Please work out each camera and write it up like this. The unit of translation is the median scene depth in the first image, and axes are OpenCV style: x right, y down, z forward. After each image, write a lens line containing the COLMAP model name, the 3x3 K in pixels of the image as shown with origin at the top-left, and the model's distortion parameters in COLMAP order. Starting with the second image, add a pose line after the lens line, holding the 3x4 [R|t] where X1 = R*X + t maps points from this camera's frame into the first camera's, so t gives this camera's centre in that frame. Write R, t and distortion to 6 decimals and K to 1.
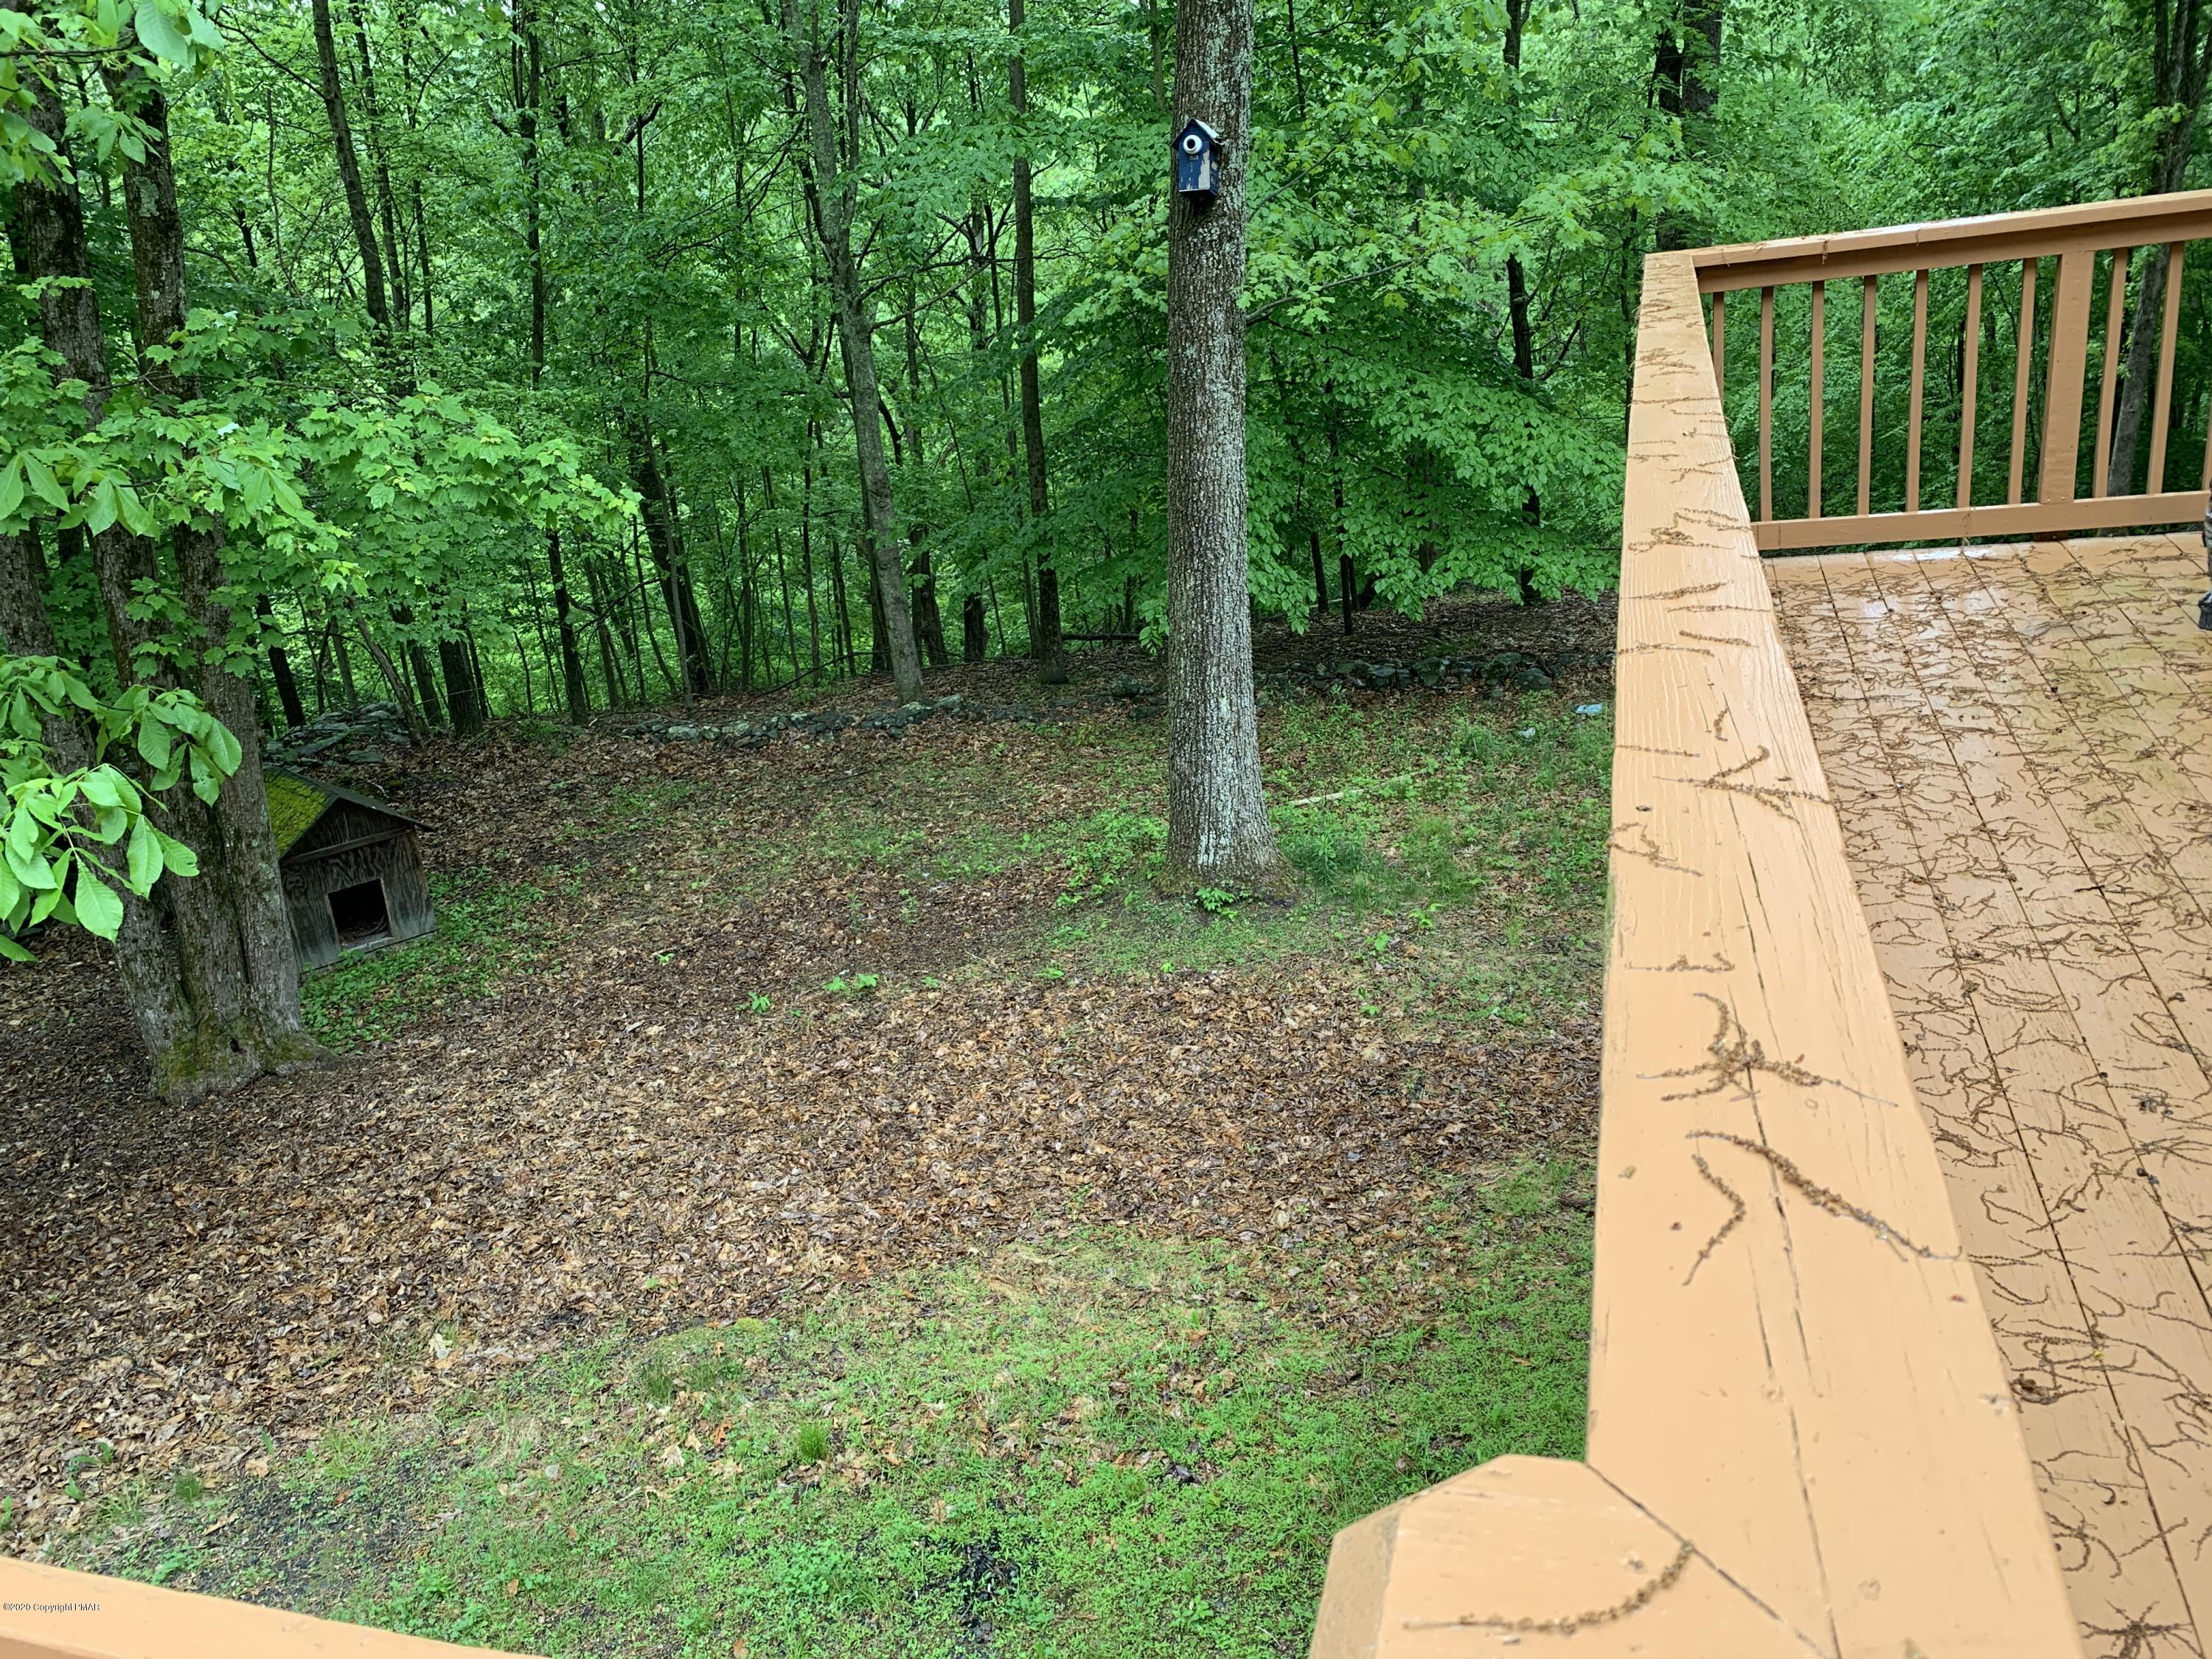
lens RADIAL K [[1672.4, 0, 1111.1], [0, 1672.4, 844.9], [0, 0, 1]] dist [0.014074, -0.013833]
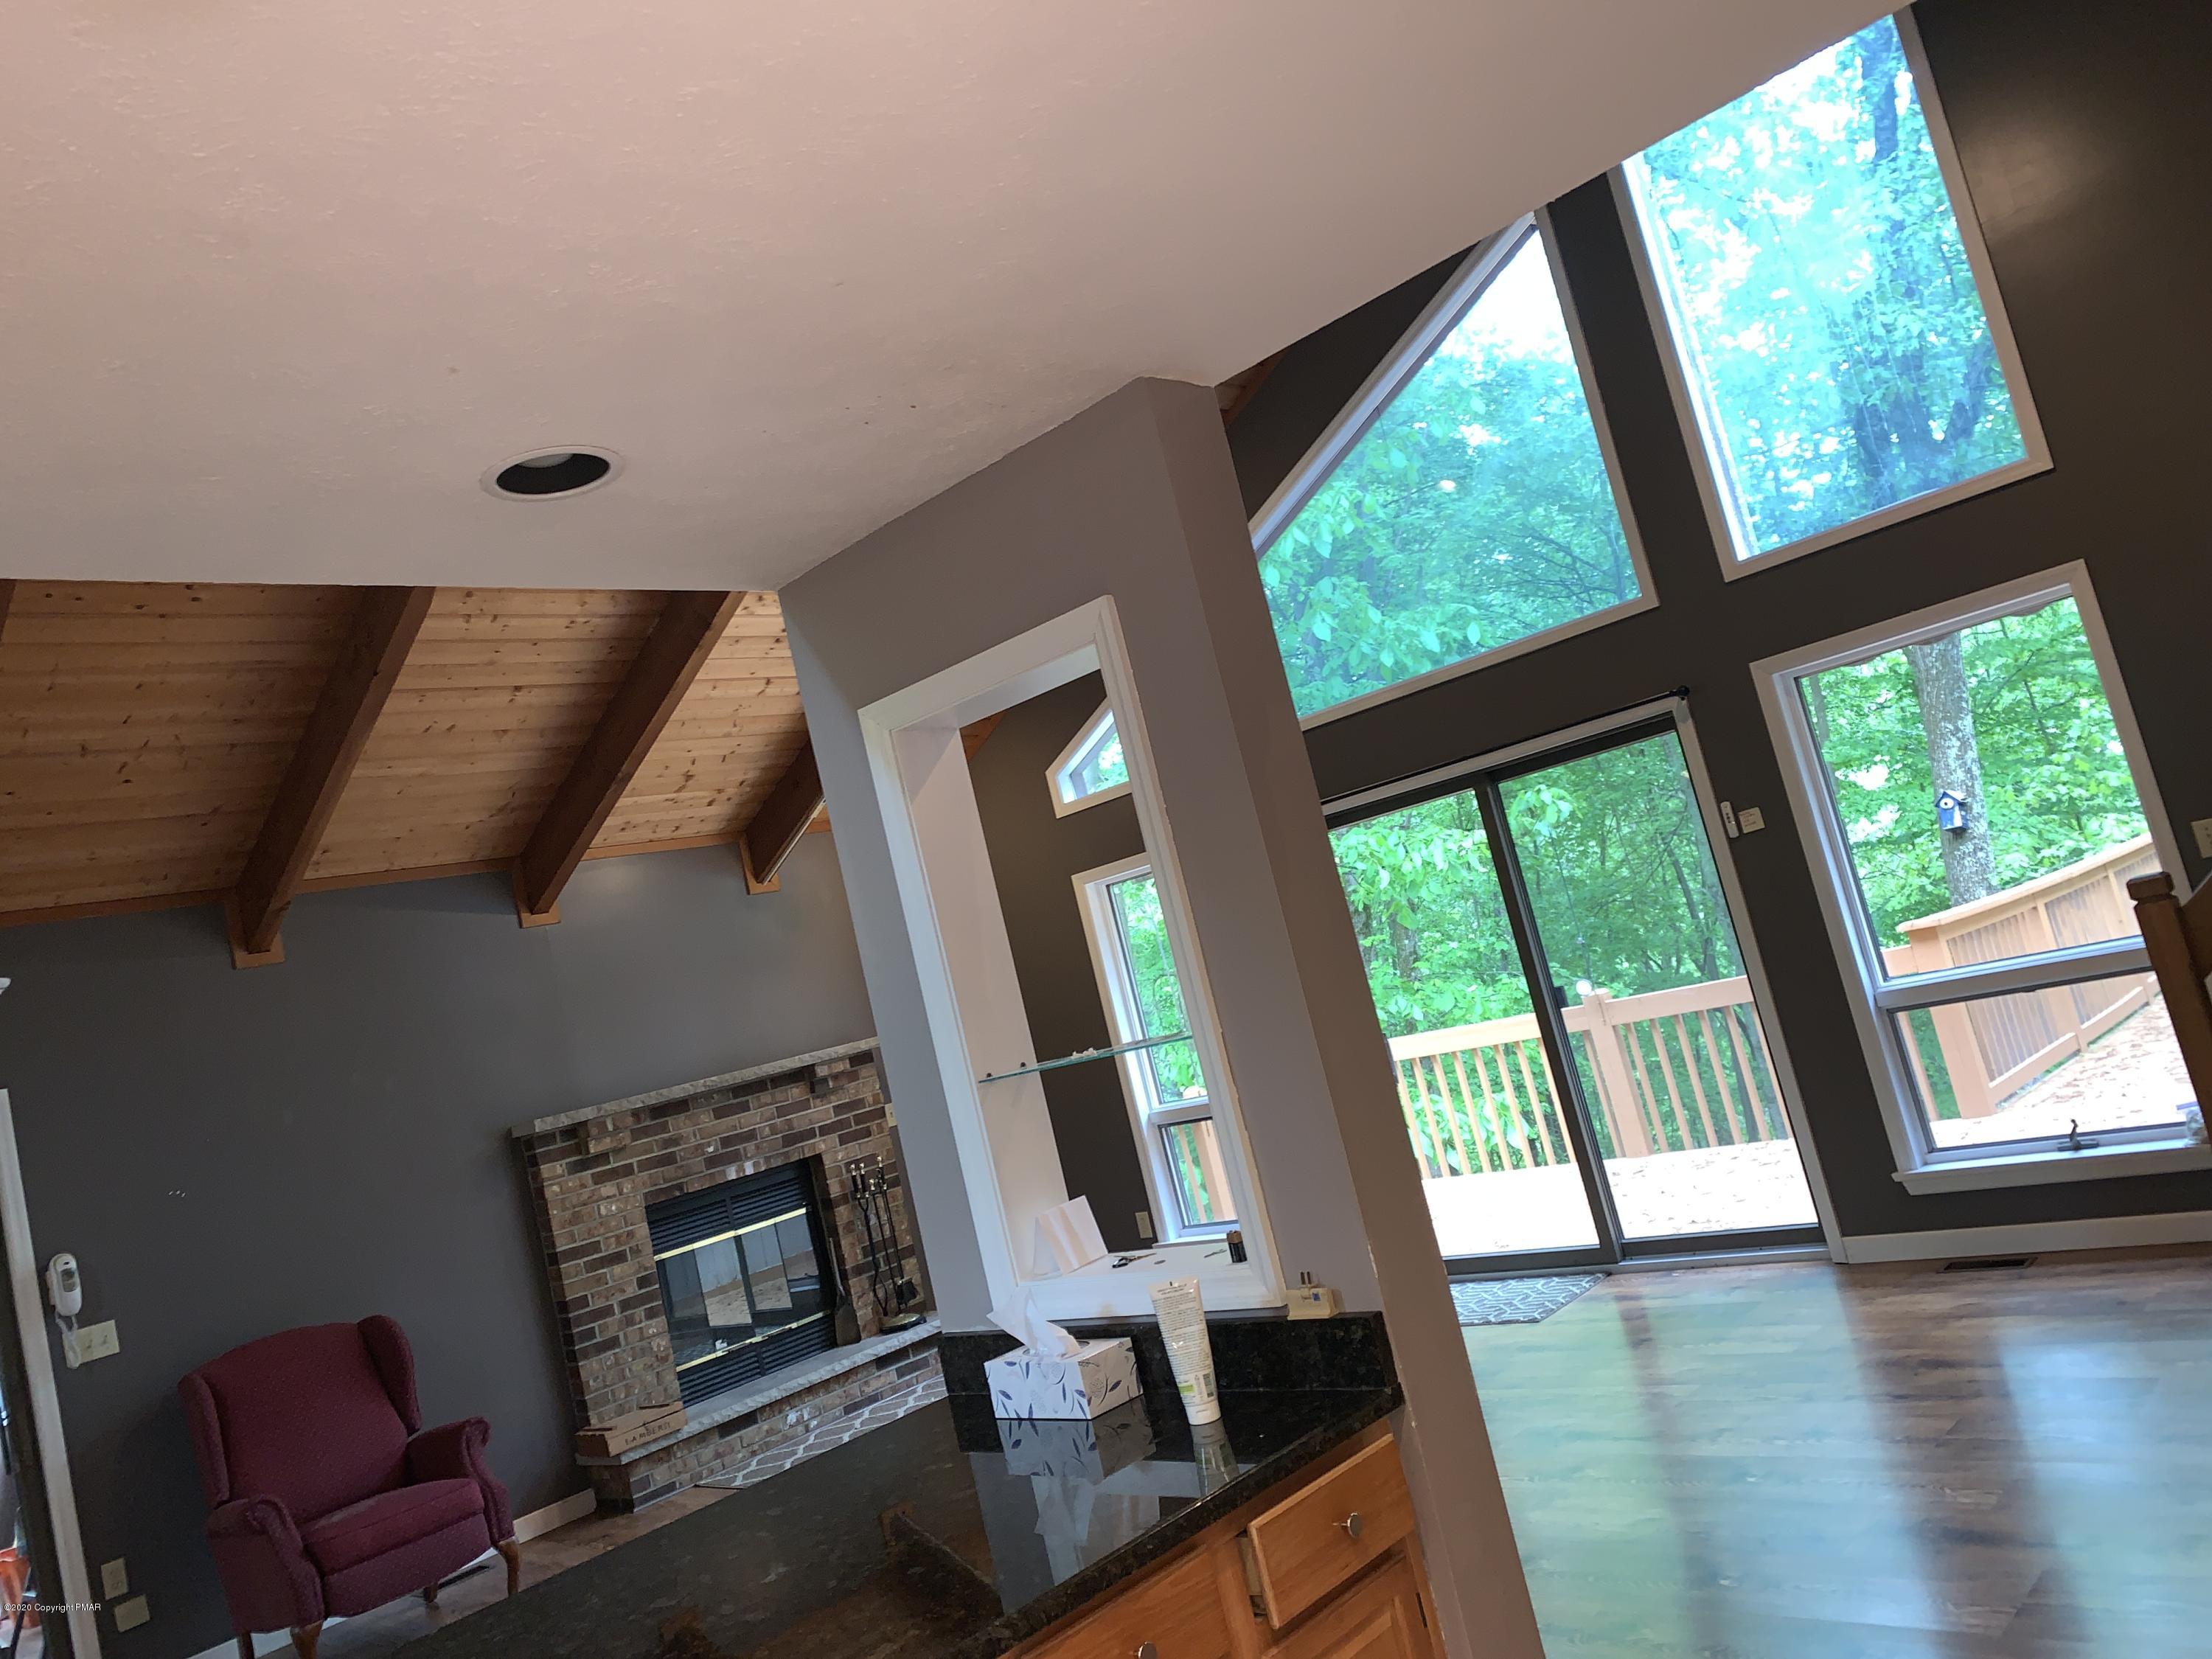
lens RADIAL K [[1672.4, 0, 1081.7], [0, 1672.4, 801.0], [0, 0, 1]] dist [0.014074, -0.013833]
pose [[0.882915, -0.149492, -0.445099, 0.026822], [-0.045427, 0.916318, -0.397867, 0.299535], [0.467330, 0.371502, 0.802240, -0.780249]]
